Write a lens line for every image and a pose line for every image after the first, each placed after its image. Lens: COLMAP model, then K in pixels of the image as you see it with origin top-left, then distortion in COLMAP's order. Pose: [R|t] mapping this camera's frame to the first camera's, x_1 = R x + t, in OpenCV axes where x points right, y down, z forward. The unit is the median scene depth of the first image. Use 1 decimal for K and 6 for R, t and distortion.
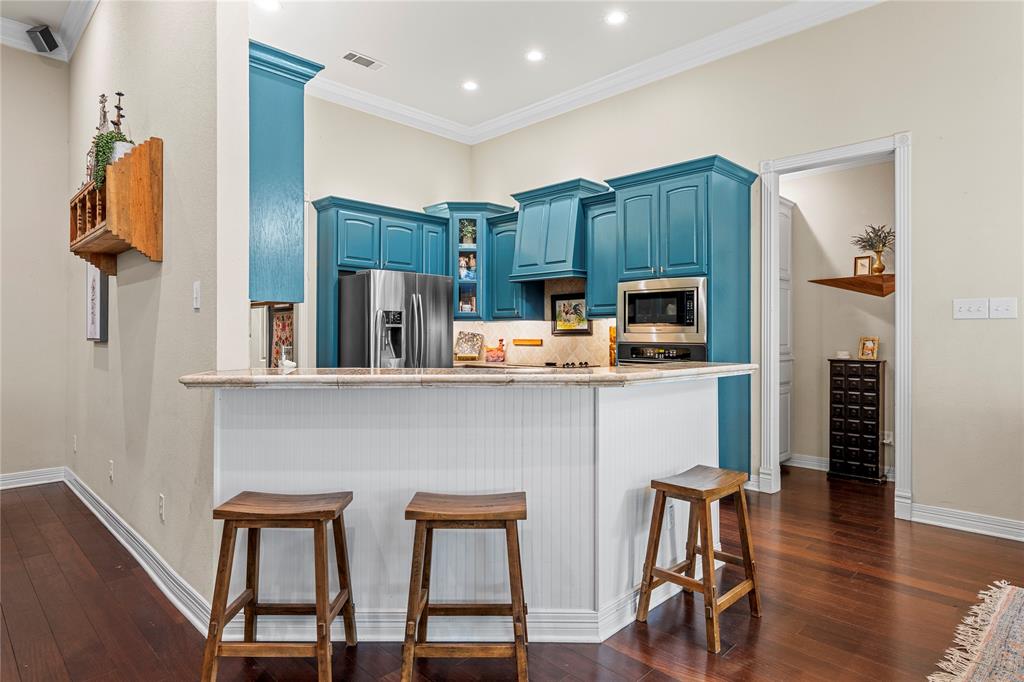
lens RADIAL K [[576.4, 0, 511.5], [0, 576.4, 334.0], [0, 0, 1]] dist [0.002342, 0.000141]
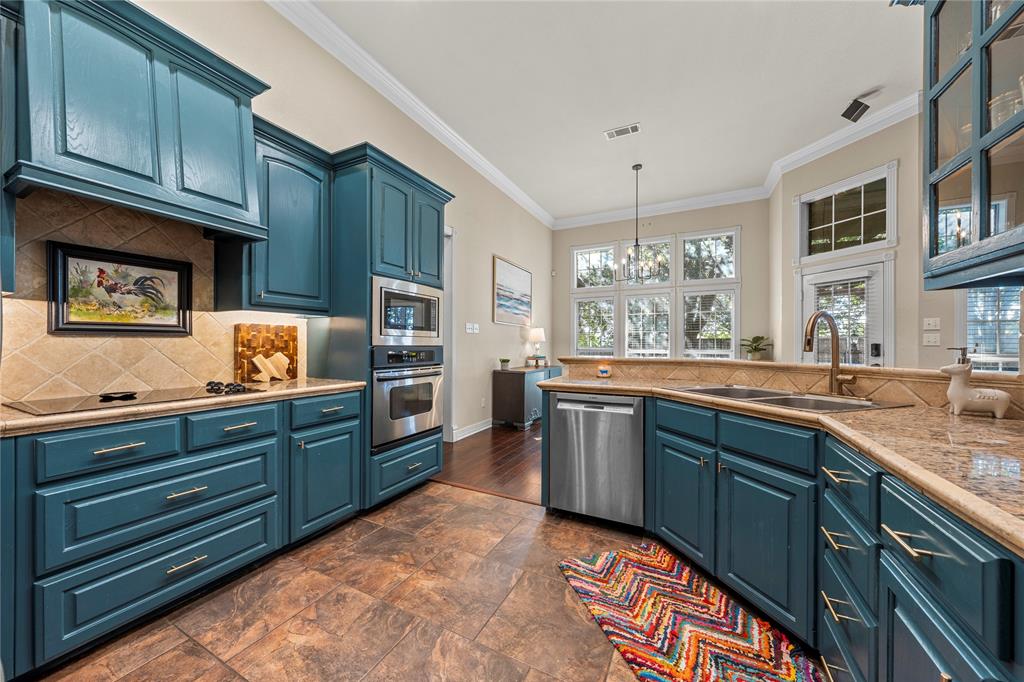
lens RADIAL K [[361.8, 0, 511.0], [0, 361.8, 343.5], [0, 0, 1]] dist [-0.000448, -0.000056]
pose [[-0.303027, 0.001477, 0.952981, -0.355430], [-0.004264, 0.999987, -0.002906, 0.010402], [-0.952972, -0.004944, -0.303017, 0.913150]]
